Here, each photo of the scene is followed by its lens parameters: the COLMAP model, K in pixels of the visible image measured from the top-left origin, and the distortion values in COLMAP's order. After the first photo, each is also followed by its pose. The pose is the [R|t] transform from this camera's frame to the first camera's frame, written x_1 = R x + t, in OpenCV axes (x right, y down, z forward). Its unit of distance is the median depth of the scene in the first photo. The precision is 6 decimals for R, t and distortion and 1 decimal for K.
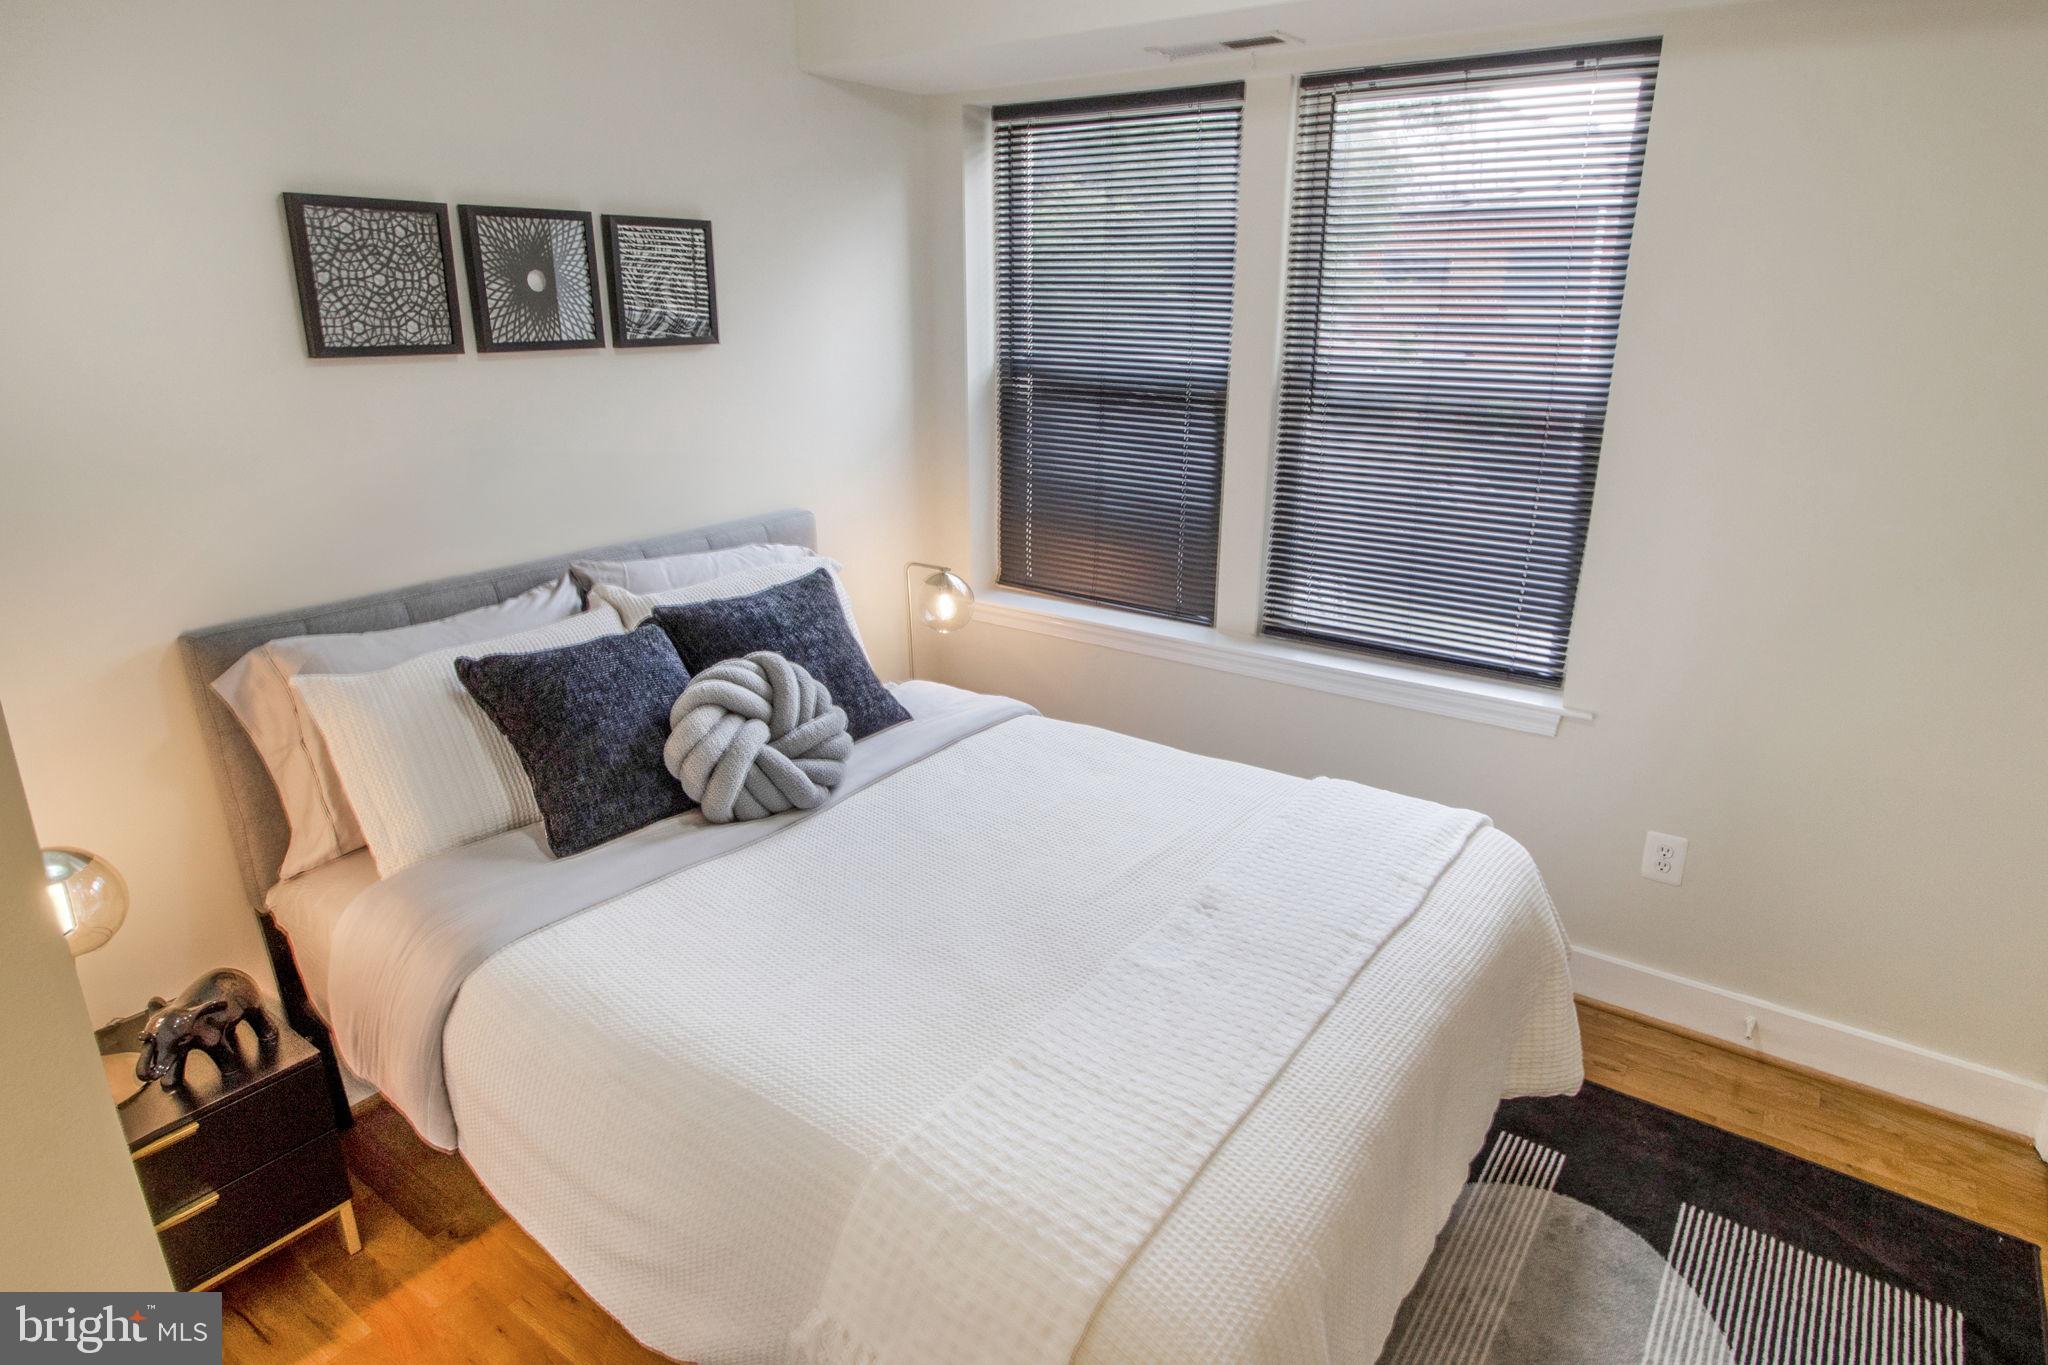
lens RADIAL K [[1120.2, 0, 1041.5], [0, 1120.2, 682.6], [0, 0, 1]] dist [0.002988, -0.009867]
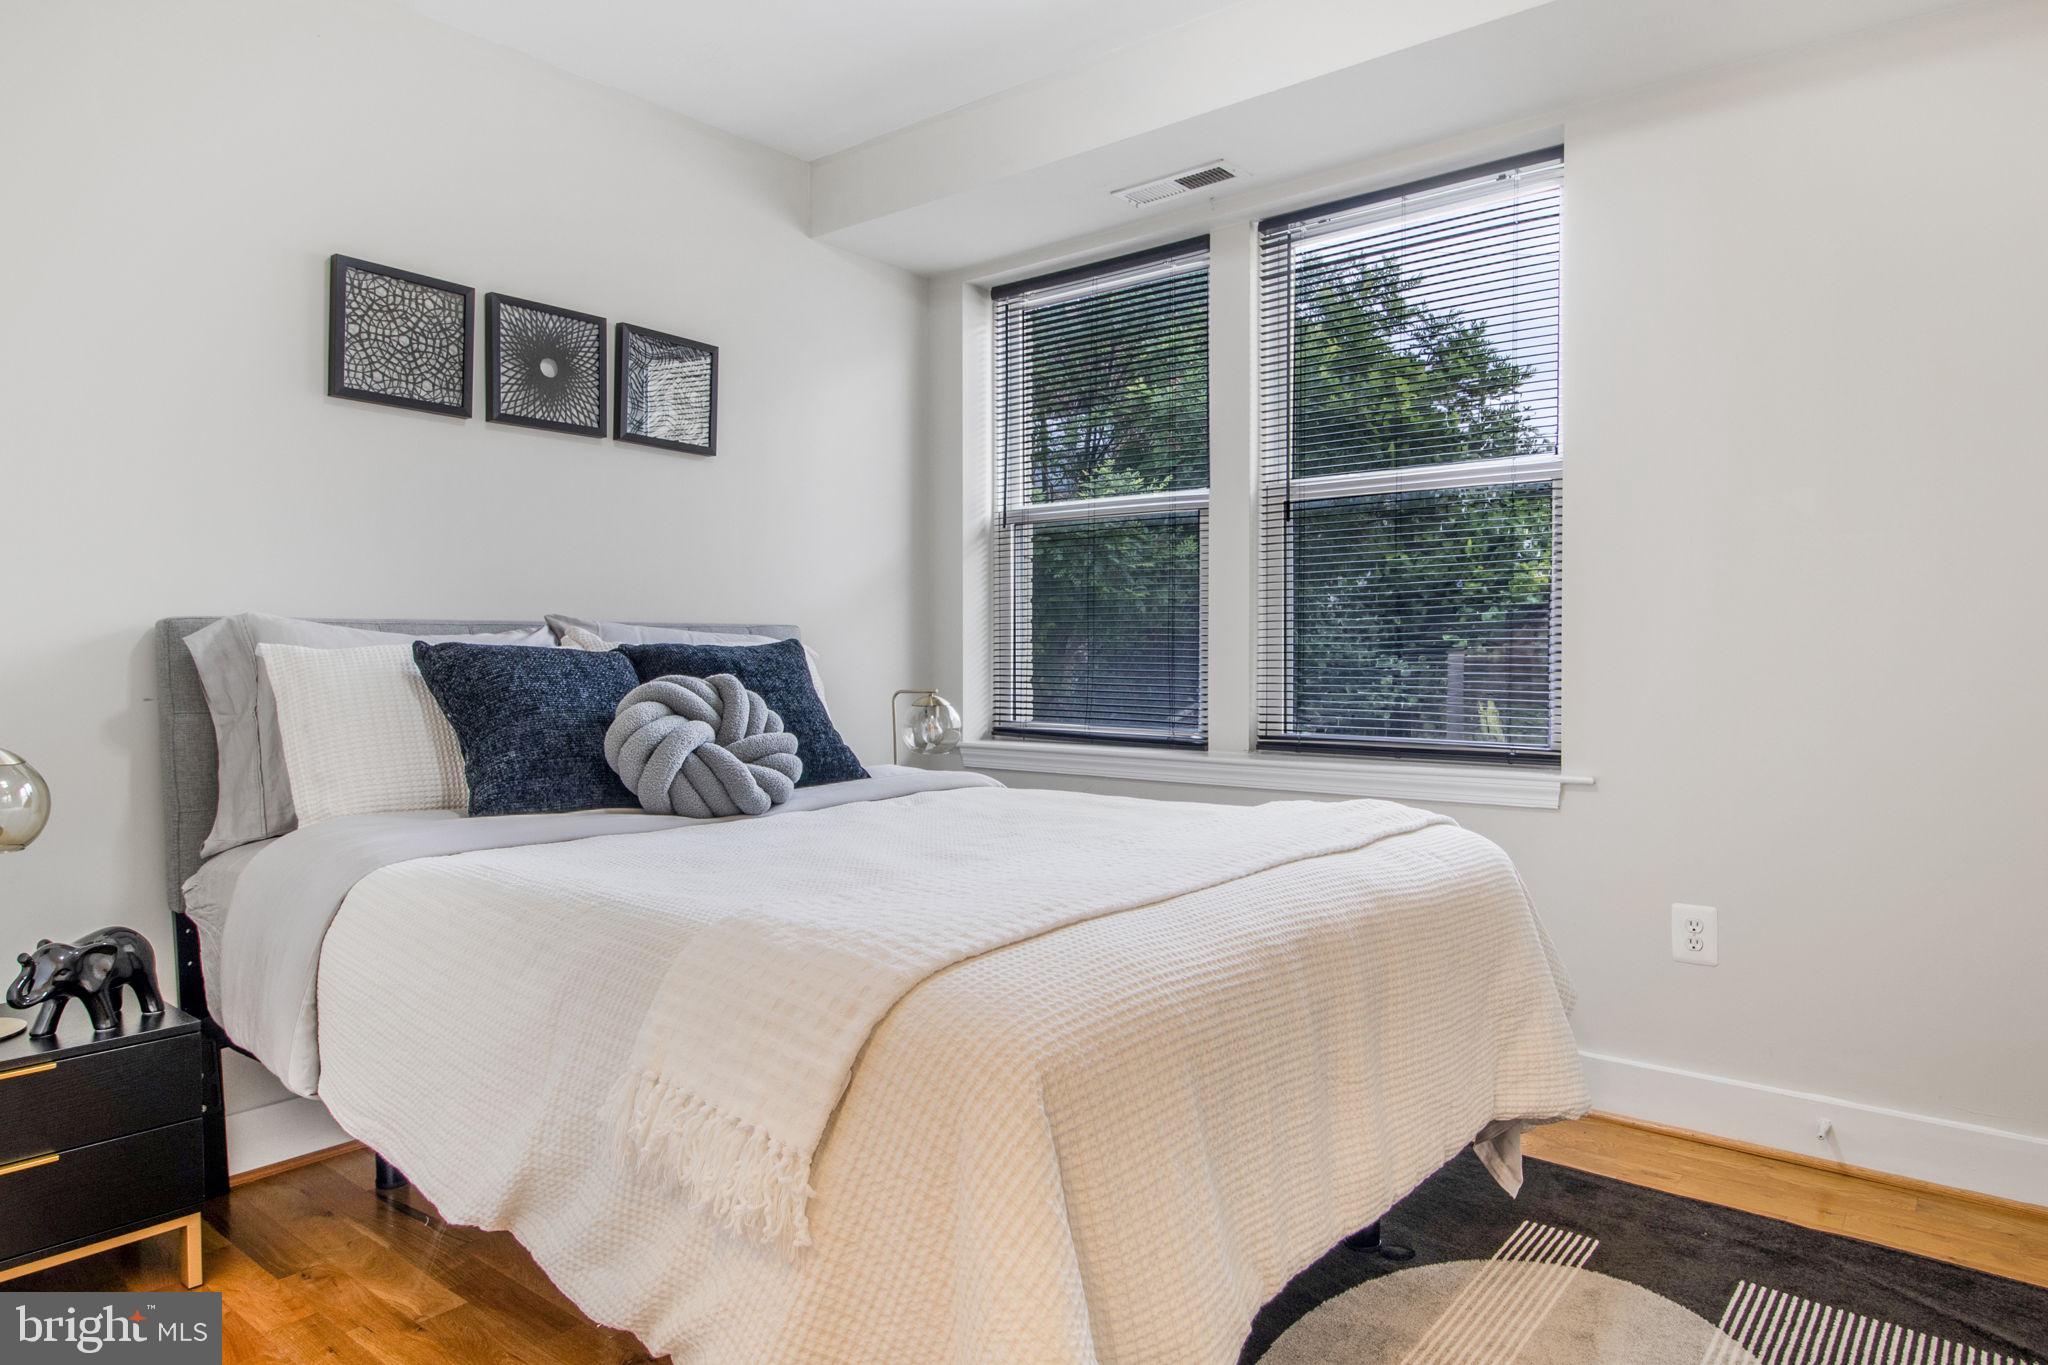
lens RADIAL K [[1199.1, 0, 1031.7], [0, 1199.1, 684.2], [0, 0, 1]] dist [0.024935, -0.025236]
pose [[0.998341, -0.001225, -0.057569, 0.096595], [-0.015330, 0.958036, -0.286237, 0.294182], [0.055504, 0.286645, 0.956428, -0.011075]]
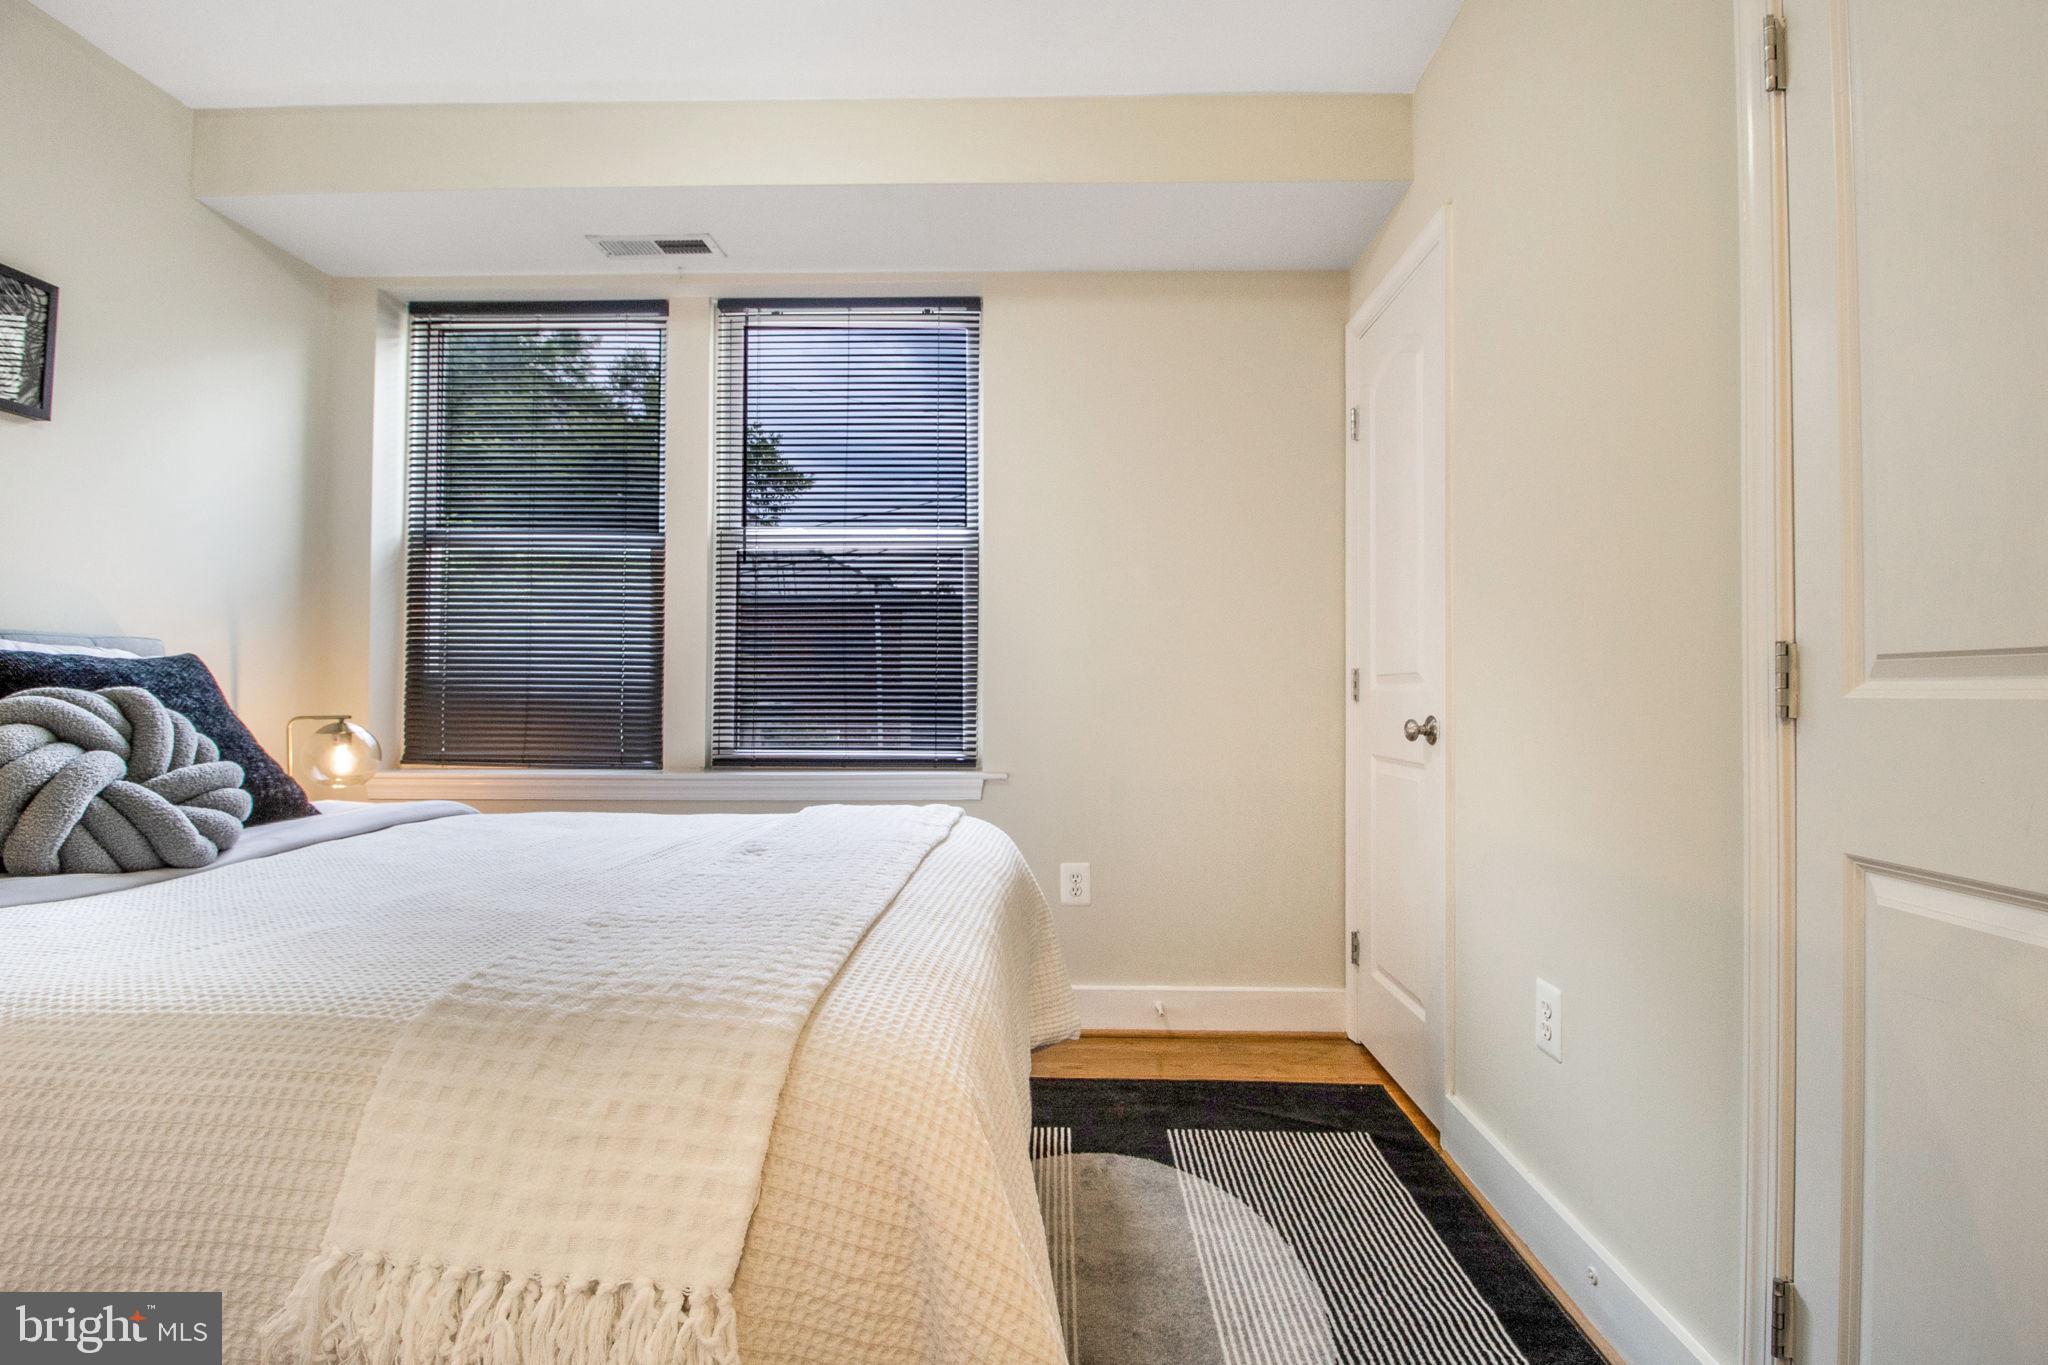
lens RADIAL K [[958.2, 0, 1019.7], [0, 958.2, 685.2], [0, 0, 1]] dist [0.002826, -0.014000]
pose [[0.832611, 0.006534, 0.553819, -0.094427], [0.170800, 0.948167, -0.267968, 0.260734], [-0.526864, 0.317705, 0.788339, 0.156916]]
